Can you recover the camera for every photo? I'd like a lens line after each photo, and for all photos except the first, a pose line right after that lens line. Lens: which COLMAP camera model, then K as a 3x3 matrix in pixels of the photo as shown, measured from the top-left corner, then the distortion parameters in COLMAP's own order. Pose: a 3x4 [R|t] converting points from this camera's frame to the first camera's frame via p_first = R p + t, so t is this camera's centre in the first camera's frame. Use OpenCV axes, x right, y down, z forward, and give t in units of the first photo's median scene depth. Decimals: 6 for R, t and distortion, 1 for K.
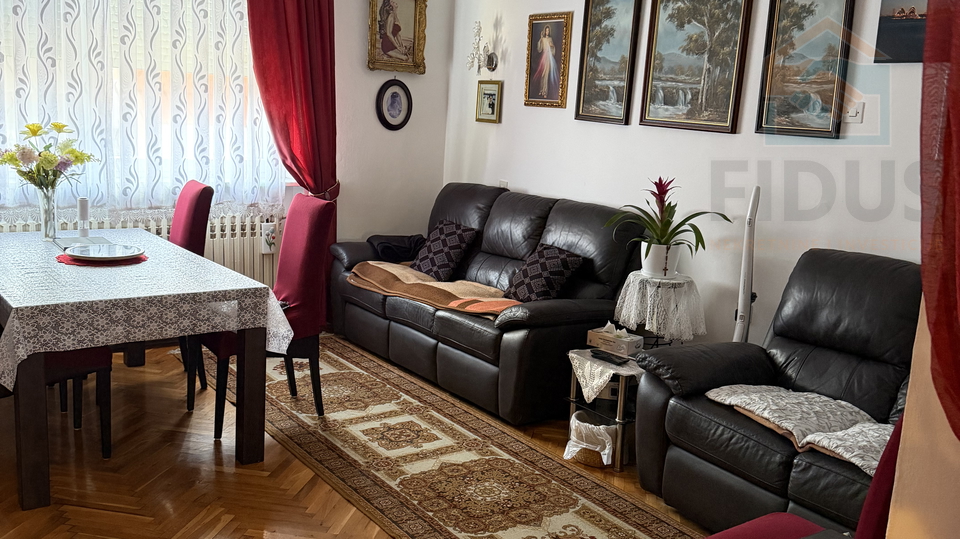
lens RADIAL K [[885.9, 0, 480.0], [0, 885.9, 269.5], [0, 0, 1]] dist [0.126791, -0.266665]
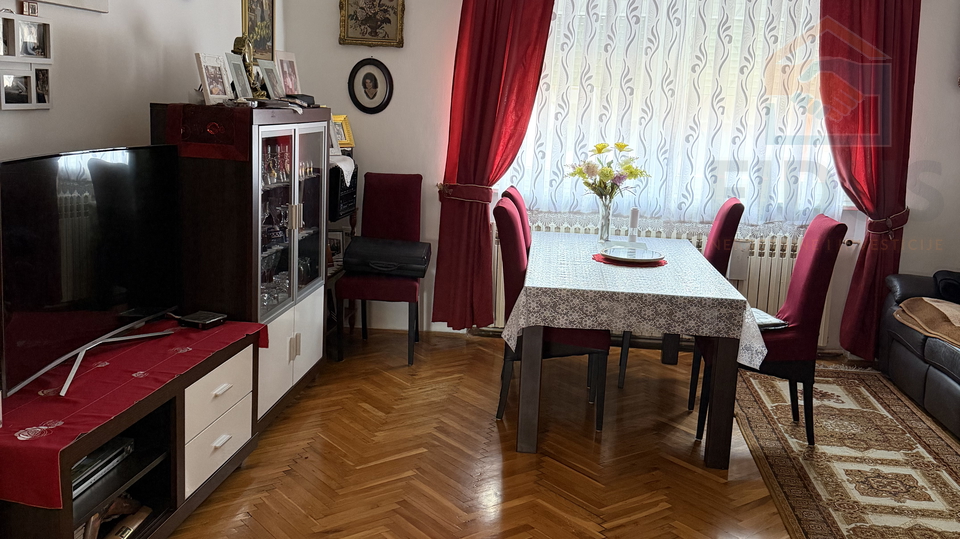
lens RADIAL K [[885.9, 0, 480.0], [0, 885.9, 269.5], [0, 0, 1]] dist [0.126791, -0.266665]
pose [[0.736832, 0.100474, -0.668569, 0.180351], [-0.123585, 0.992250, 0.012914, 0.007744], [0.664685, 0.073110, 0.743538, 0.029203]]
